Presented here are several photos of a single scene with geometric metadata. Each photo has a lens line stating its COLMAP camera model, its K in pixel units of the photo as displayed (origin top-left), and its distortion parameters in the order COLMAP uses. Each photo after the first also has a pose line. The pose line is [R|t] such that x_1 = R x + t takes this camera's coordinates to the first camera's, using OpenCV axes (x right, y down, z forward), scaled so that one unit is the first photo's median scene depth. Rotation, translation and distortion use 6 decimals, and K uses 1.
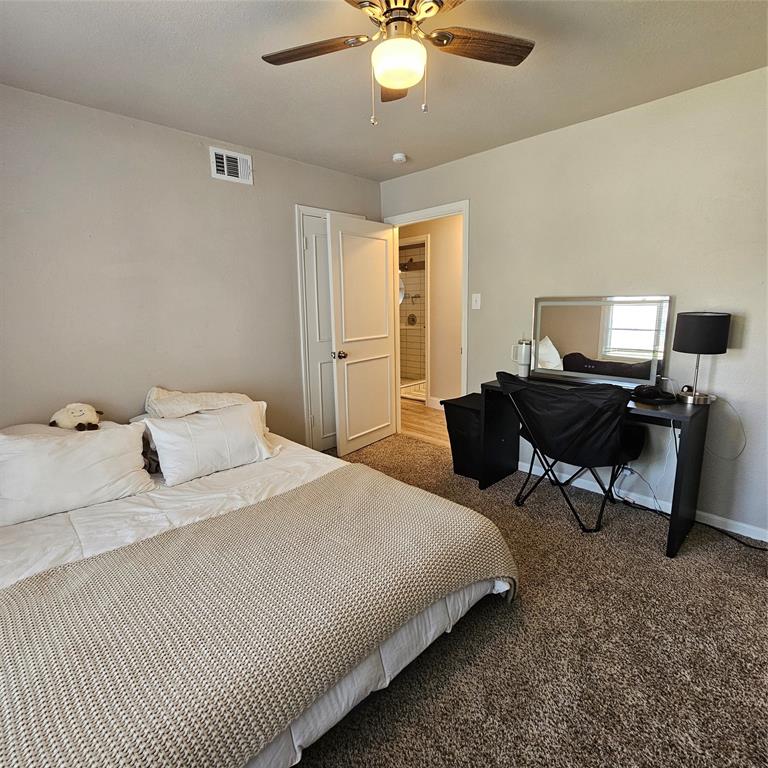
lens RADIAL K [[412.3, 0, 384.0], [0, 412.3, 384.0], [0, 0, 1]] dist [0.001039, 0.000721]
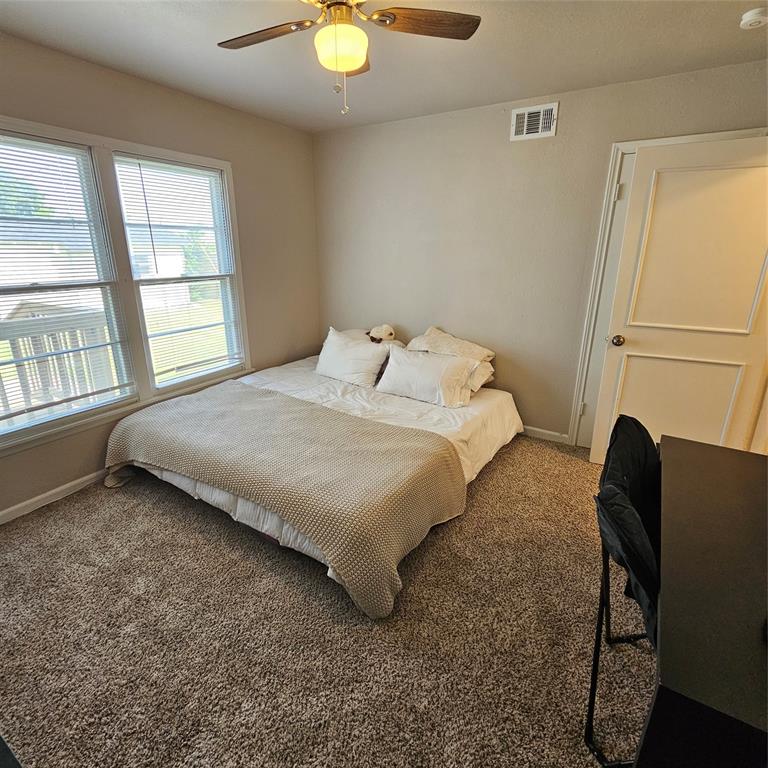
lens RADIAL K [[412.3, 0, 384.0], [0, 412.3, 384.0], [0, 0, 1]] dist [0.001039, 0.000721]
pose [[0.245007, 0.324096, -0.913747, 0.714768], [-0.203493, 0.938669, 0.278372, -0.165073], [0.947925, 0.117738, 0.295932, 0.505578]]
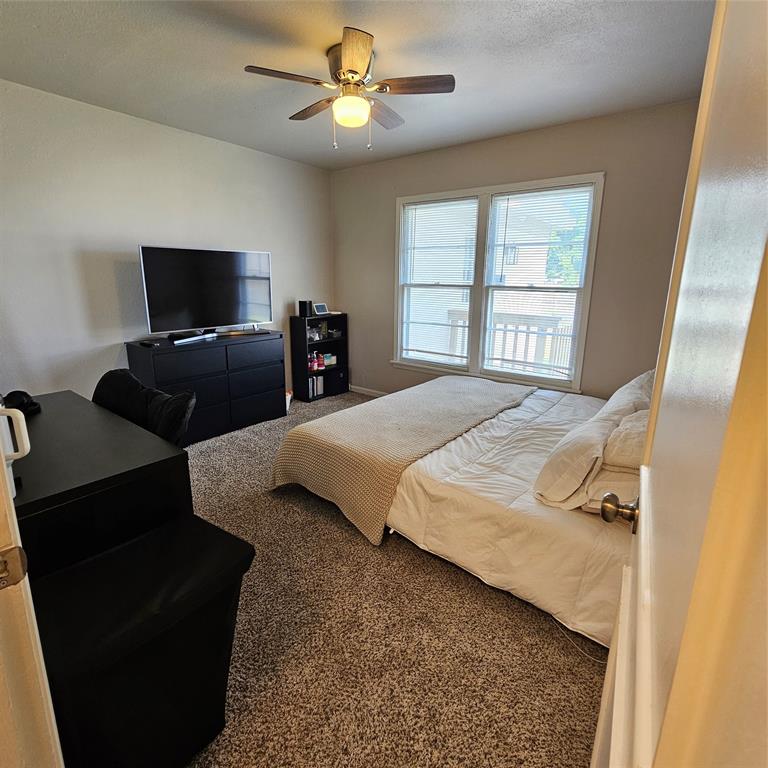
lens RADIAL K [[432.7, 0, 381.5], [0, 432.7, 395.9], [0, 0, 1]] dist [-0.002087, -0.000341]
pose [[-0.993698, 0.046237, -0.102108, 0.062159], [-0.005764, 0.888672, 0.458508, -0.336889], [0.111940, 0.456207, -0.882805, 1.631349]]
